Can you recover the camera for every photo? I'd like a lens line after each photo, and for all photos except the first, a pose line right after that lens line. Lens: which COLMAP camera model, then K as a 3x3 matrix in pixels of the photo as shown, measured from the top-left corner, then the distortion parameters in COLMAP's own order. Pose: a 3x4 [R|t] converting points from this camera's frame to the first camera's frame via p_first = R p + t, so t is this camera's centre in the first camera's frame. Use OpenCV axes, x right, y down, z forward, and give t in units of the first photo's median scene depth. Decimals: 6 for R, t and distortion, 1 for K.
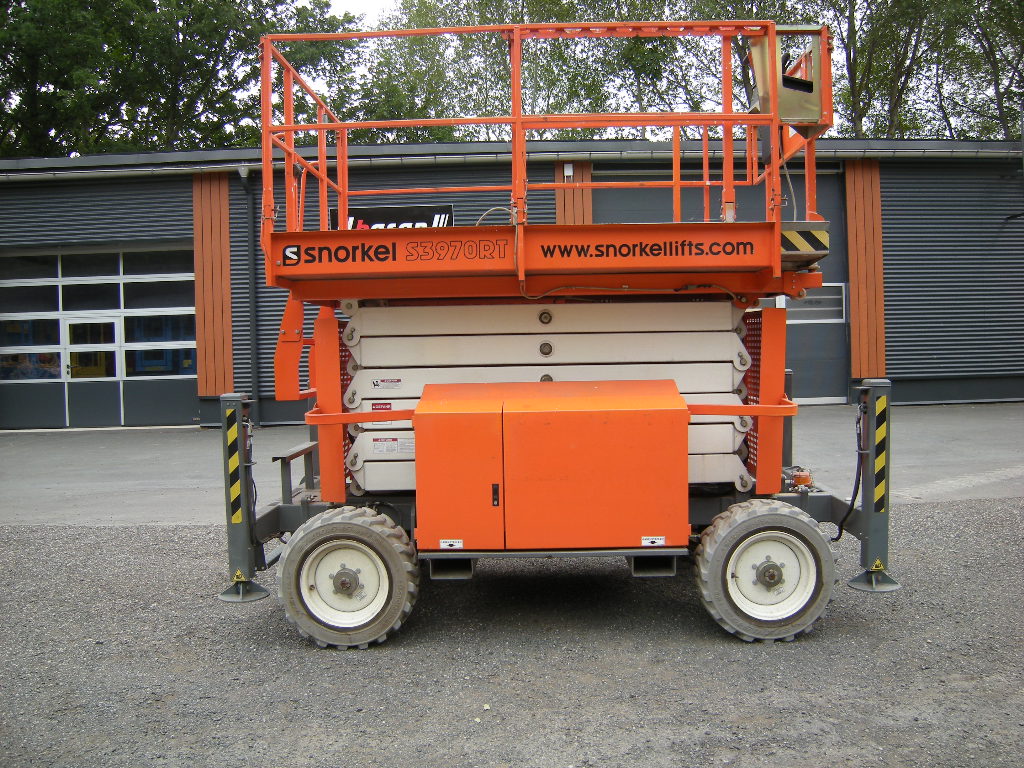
lens RADIAL K [[849.9, 0, 512.0], [0, 849.9, 387.1], [0, 0, 1]] dist [-0.113298, 0.045034]
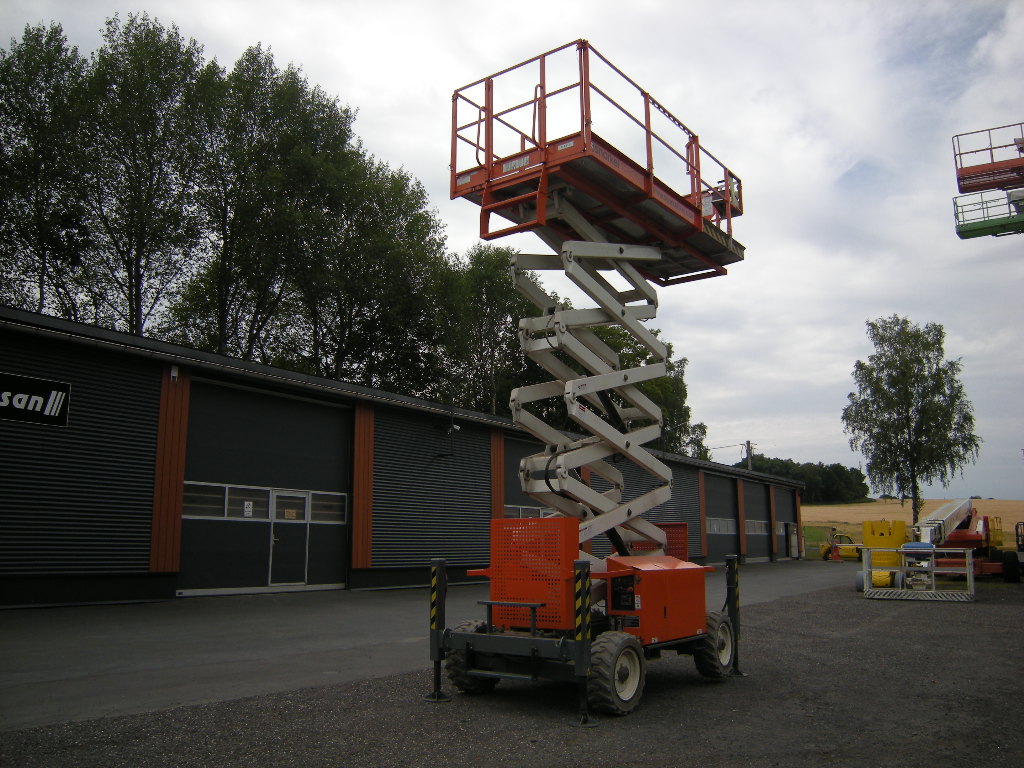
lens RADIAL K [[849.9, 0, 505.1], [0, 849.9, 384.1], [0, 0, 1]] dist [-0.113298, 0.045034]
pose [[0.556054, 0.174490, 0.812624, -0.572631], [0.029782, 0.972904, -0.229285, 0.017868], [-0.830612, 0.151696, 0.535790, 0.074442]]
